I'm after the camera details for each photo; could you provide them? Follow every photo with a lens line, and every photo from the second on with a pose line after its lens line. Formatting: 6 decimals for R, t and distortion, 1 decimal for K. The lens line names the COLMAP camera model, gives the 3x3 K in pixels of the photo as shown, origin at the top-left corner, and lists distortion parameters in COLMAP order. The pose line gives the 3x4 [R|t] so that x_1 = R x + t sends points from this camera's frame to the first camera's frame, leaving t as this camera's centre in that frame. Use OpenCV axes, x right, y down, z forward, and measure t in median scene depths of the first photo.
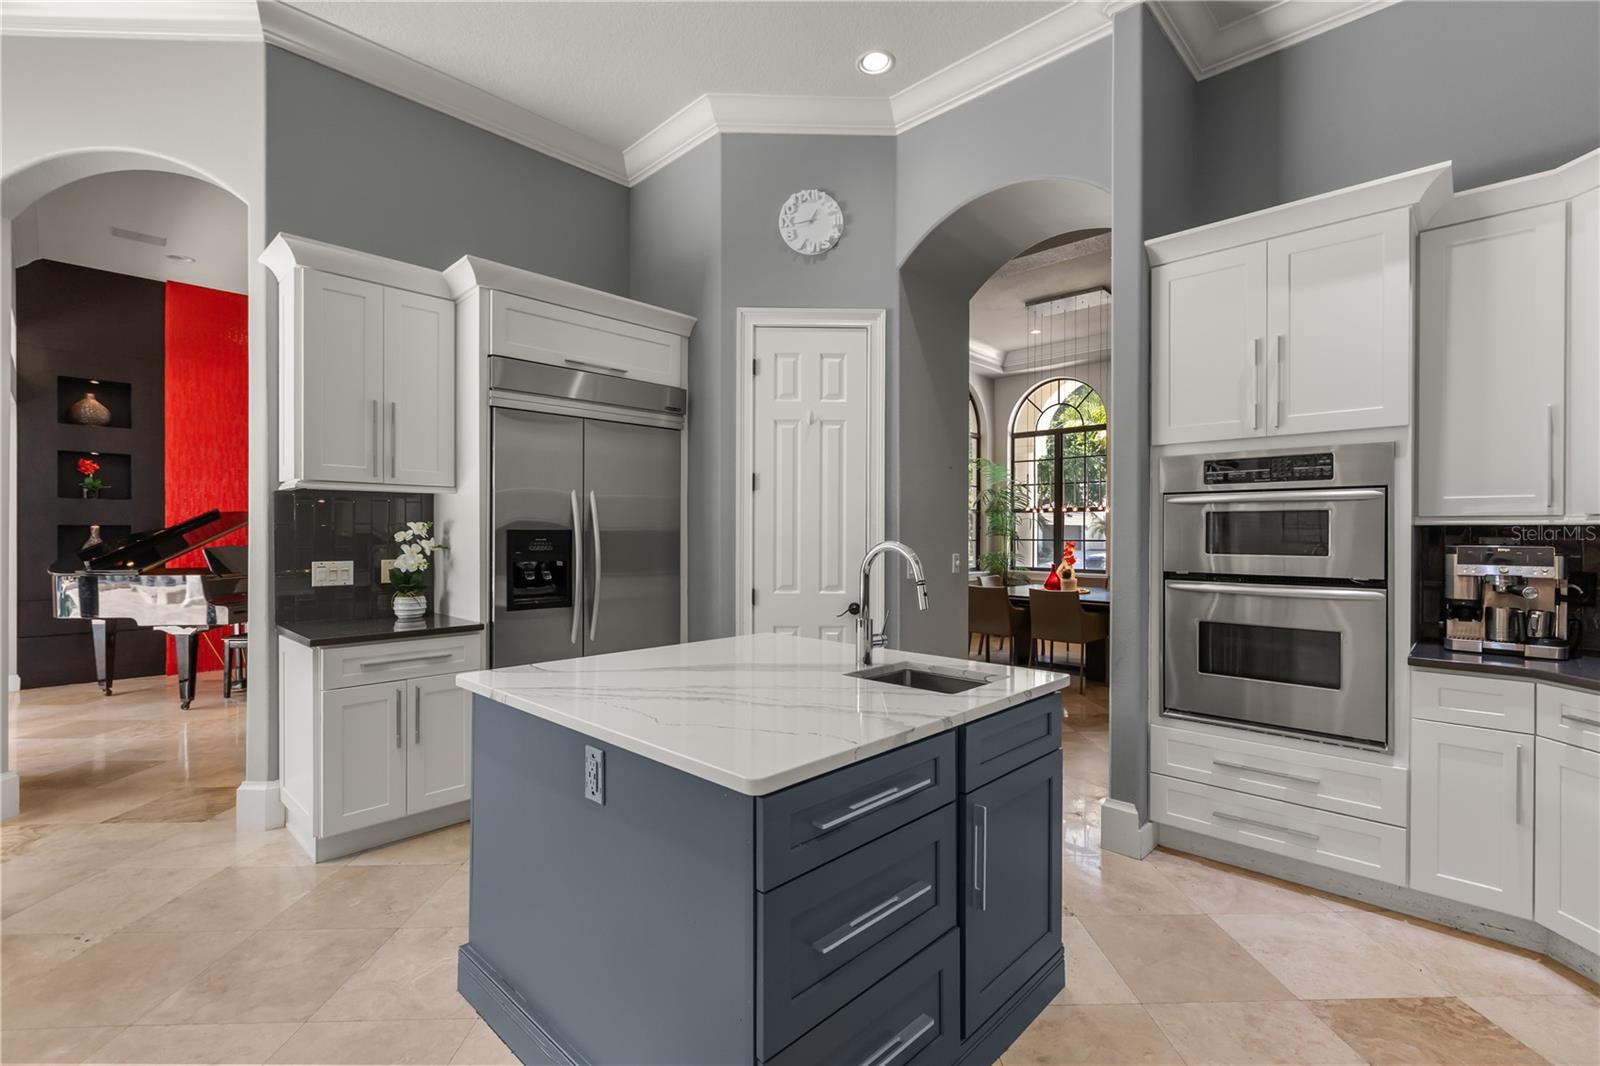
lens RADIAL K [[716.7, 0, 806.4], [0, 716.7, 542.1], [0, 0, 1]] dist [-0.000788, 0.001799]
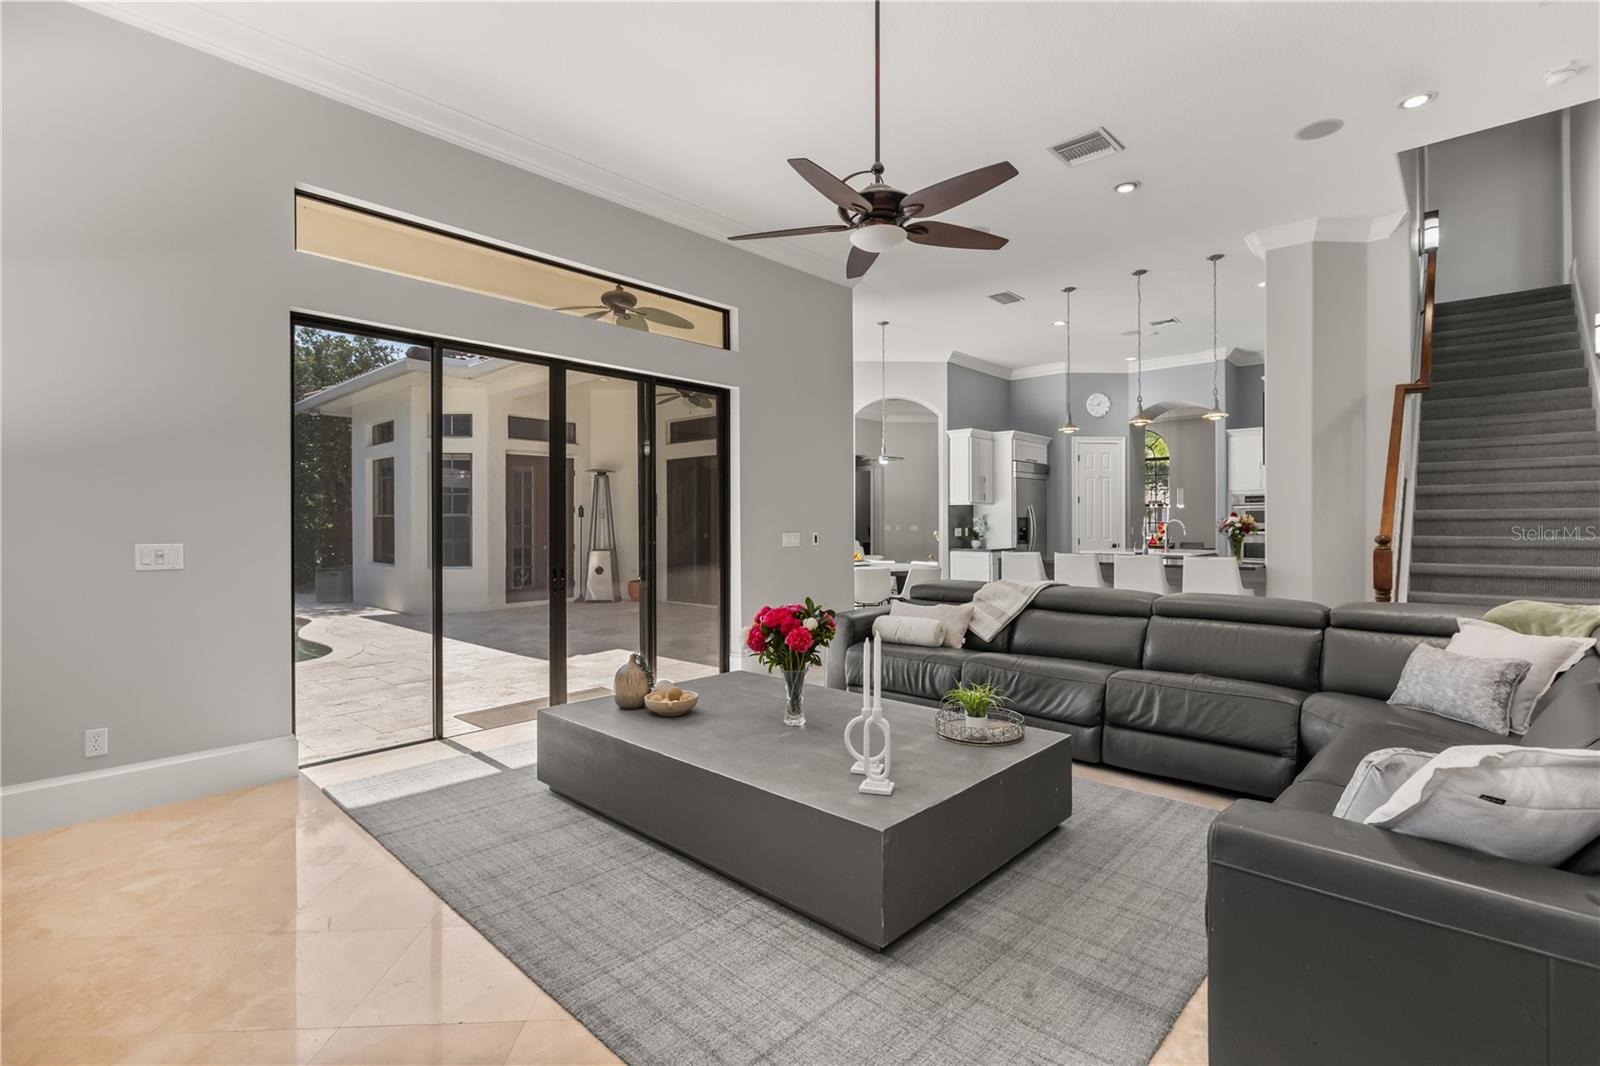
lens RADIAL K [[738.9, 0, 799.9], [0, 738.9, 530.5], [0, 0, 1]] dist [-0.002180, 0.000951]
pose [[0.999835, -0.007686, 0.016444, -1.190081], [0.007615, 0.999962, 0.004356, 0.015434], [-0.016477, -0.004230, 0.999855, -1.820285]]
